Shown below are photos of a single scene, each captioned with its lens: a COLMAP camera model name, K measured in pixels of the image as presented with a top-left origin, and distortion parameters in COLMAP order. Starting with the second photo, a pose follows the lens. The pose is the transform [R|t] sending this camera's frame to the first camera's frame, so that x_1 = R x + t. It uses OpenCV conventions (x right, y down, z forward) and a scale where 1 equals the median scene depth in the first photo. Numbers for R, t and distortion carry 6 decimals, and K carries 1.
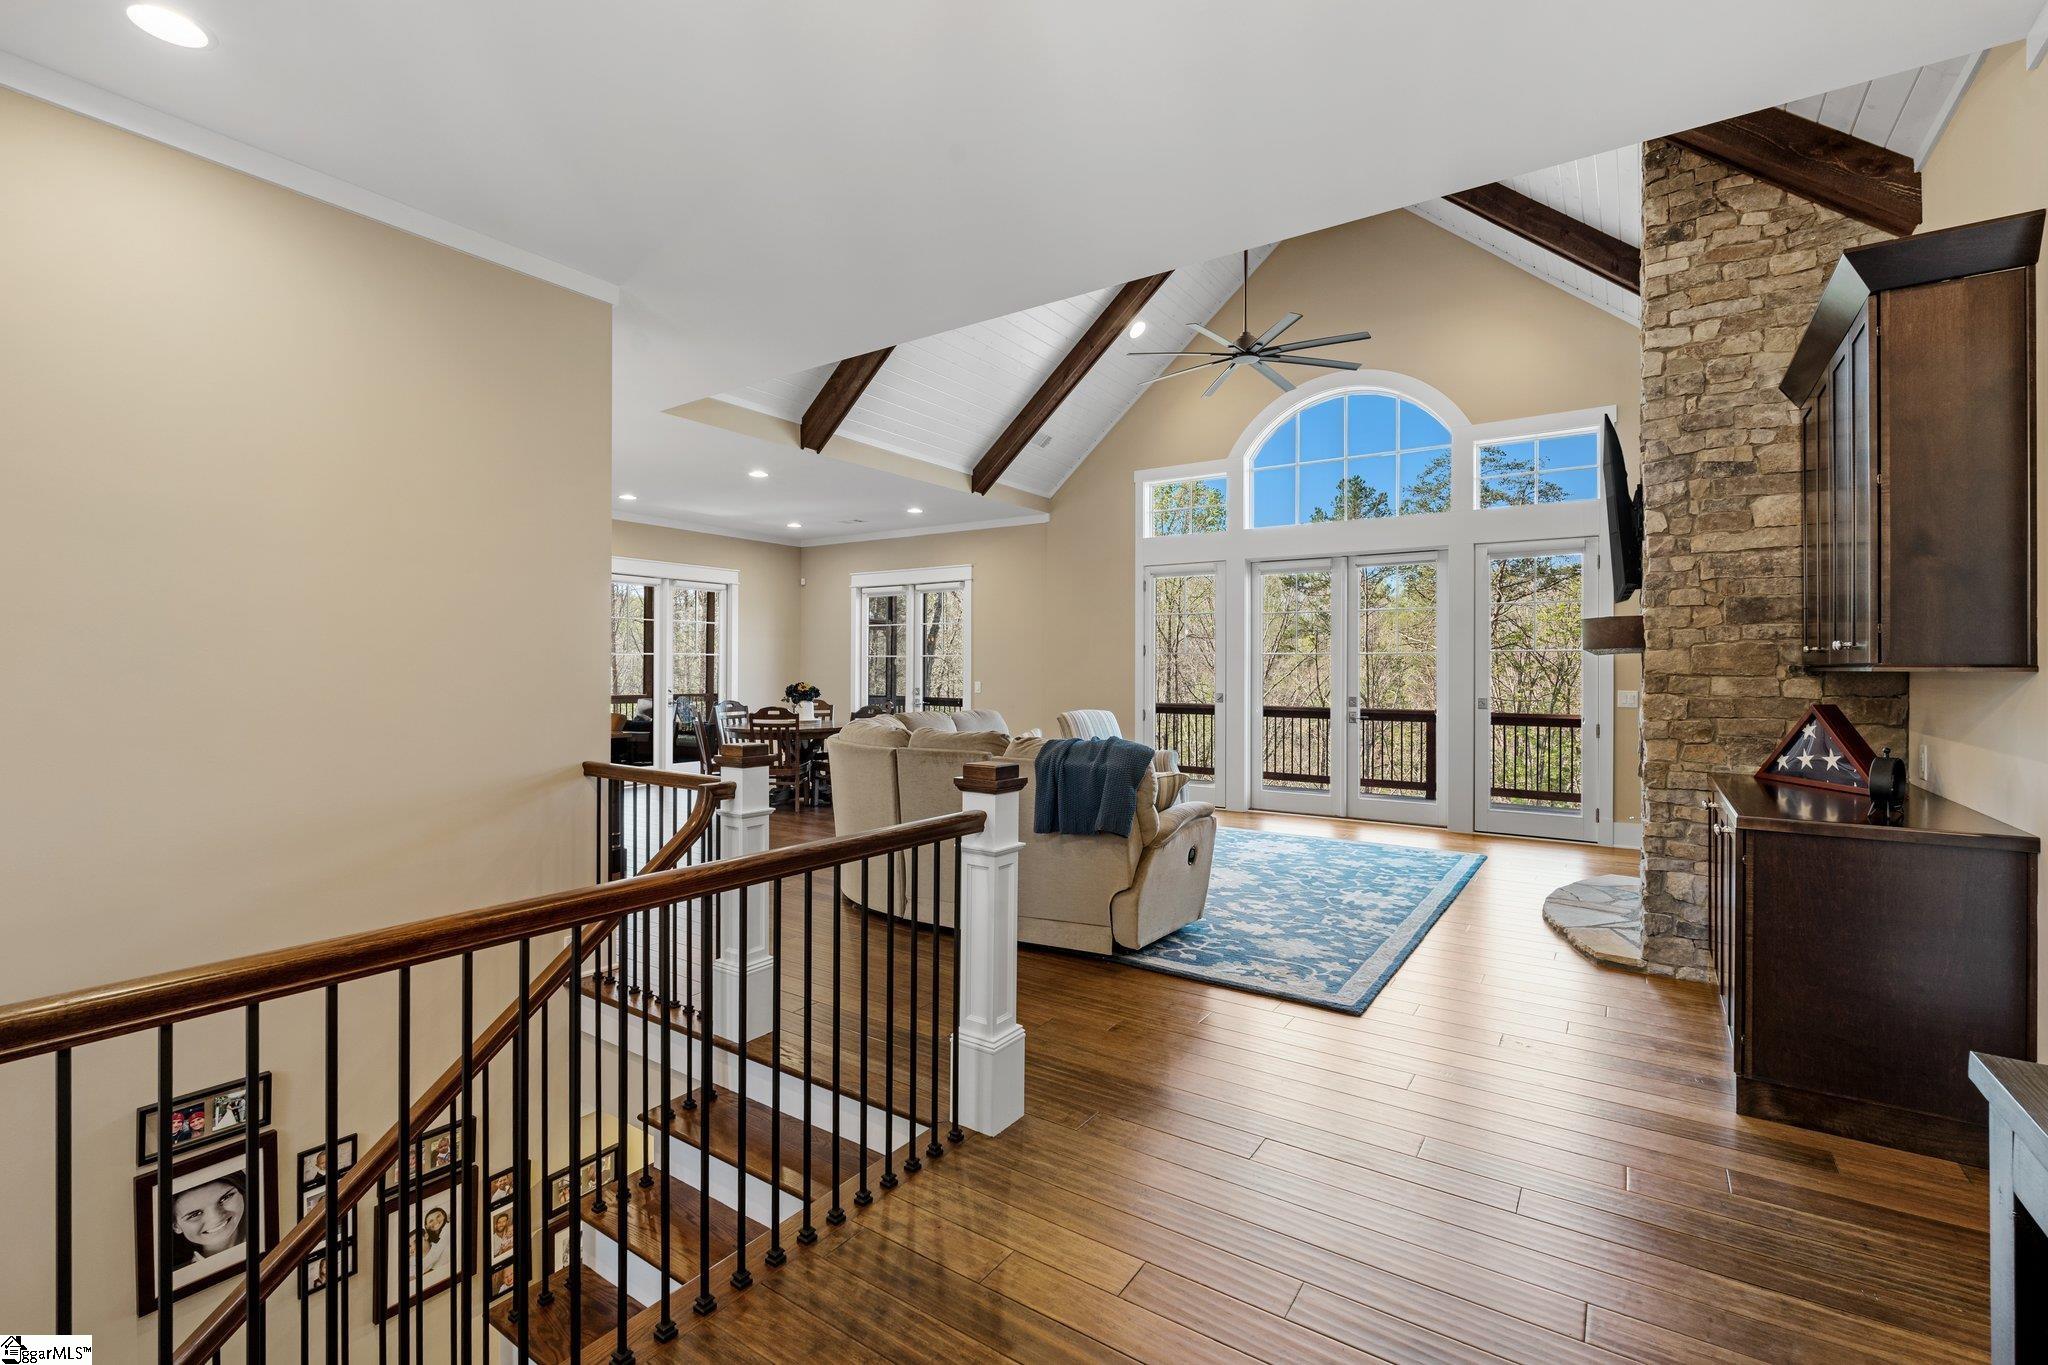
lens RADIAL K [[891.3, 0, 1023.8], [0, 891.3, 671.1], [0, 0, 1]] dist [-0.008816, 0.000685]
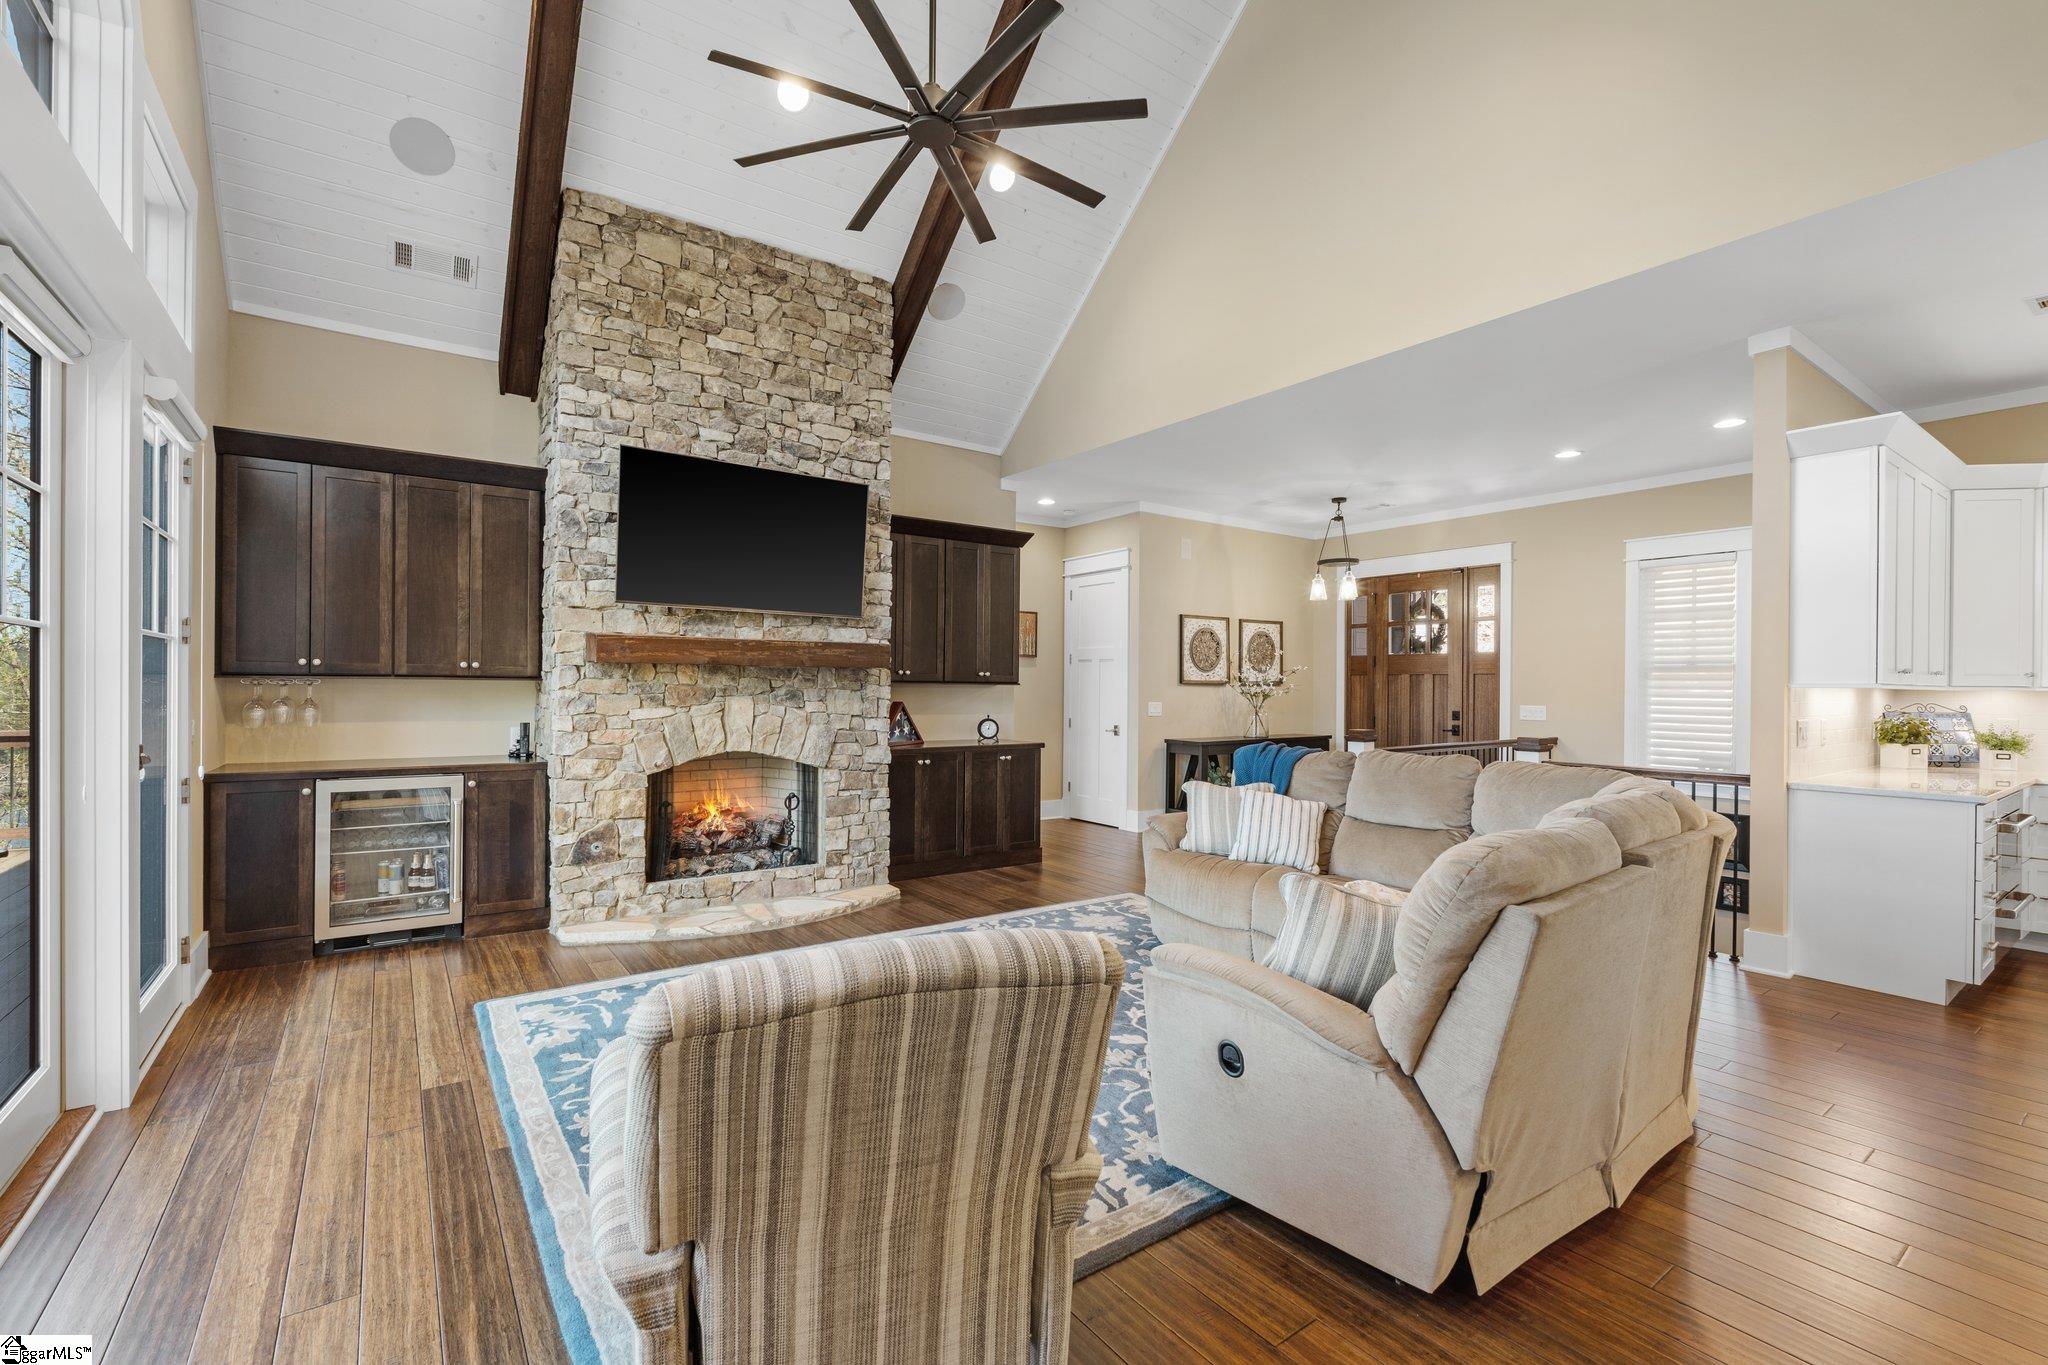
lens RADIAL K [[891.3, 0, 1018.5], [0, 891.3, 685.6], [0, 0, 1]] dist [-0.008816, 0.000685]
pose [[-0.939590, -0.010445, 0.342144, 0.002663], [-0.010600, 0.999943, 0.001416, -0.002677], [-0.342139, -0.002296, -0.939647, 2.058786]]
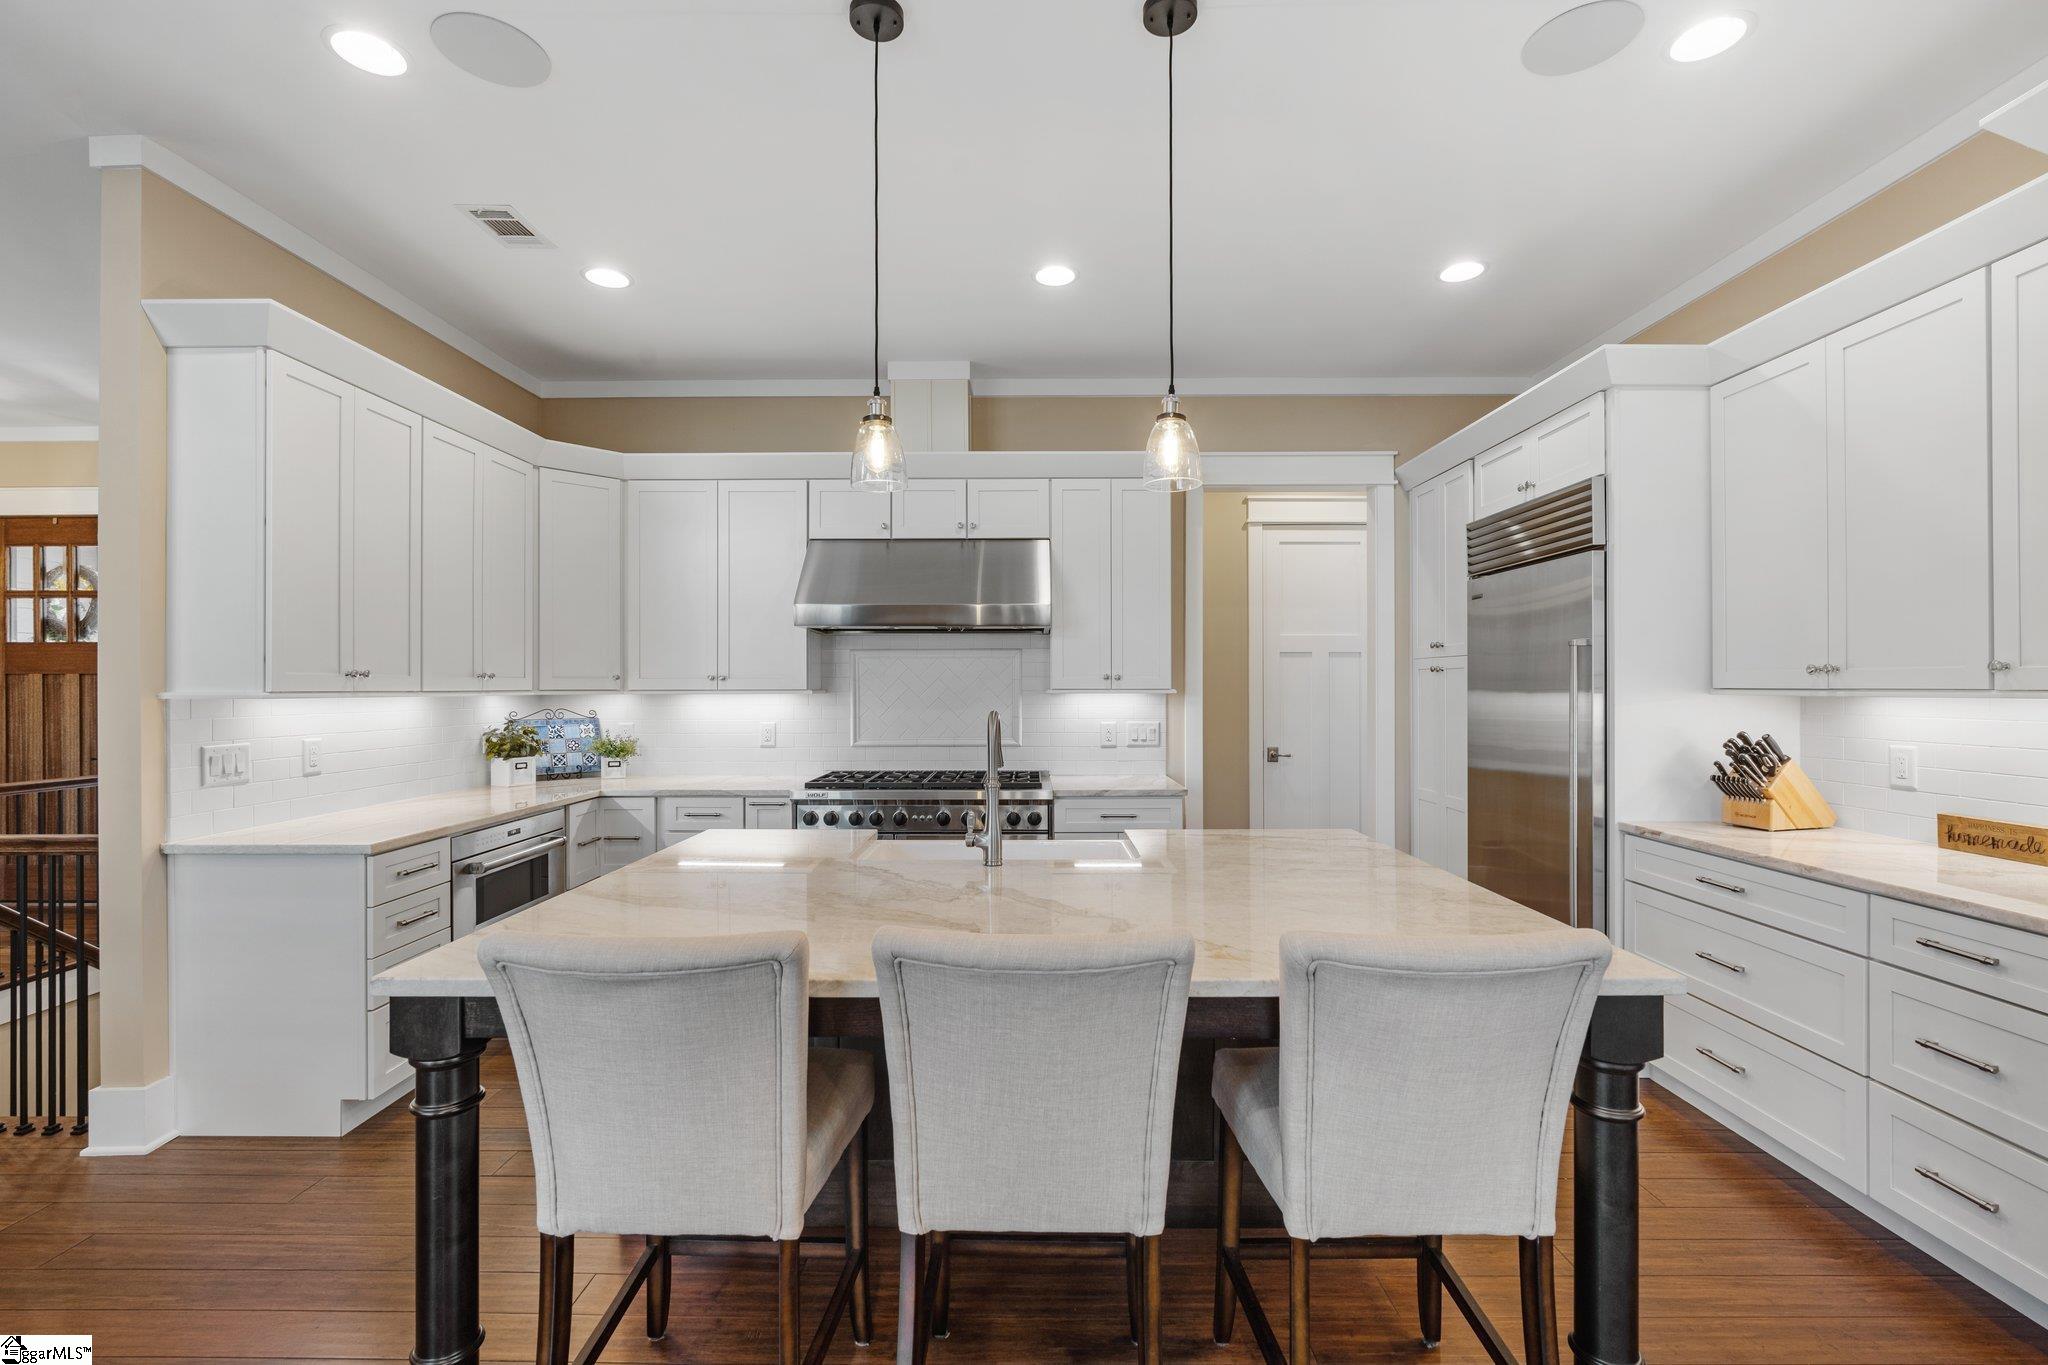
lens RADIAL K [[891.3, 0, 1023.9], [0, 891.3, 682.4], [0, 0, 1]] dist [-0.008816, 0.000685]
pose [[-0.829279, -0.003683, -0.558823, -0.606486], [-0.000573, 0.999983, -0.005740, -0.015953], [0.558834, -0.004440, -0.829267, 1.727152]]
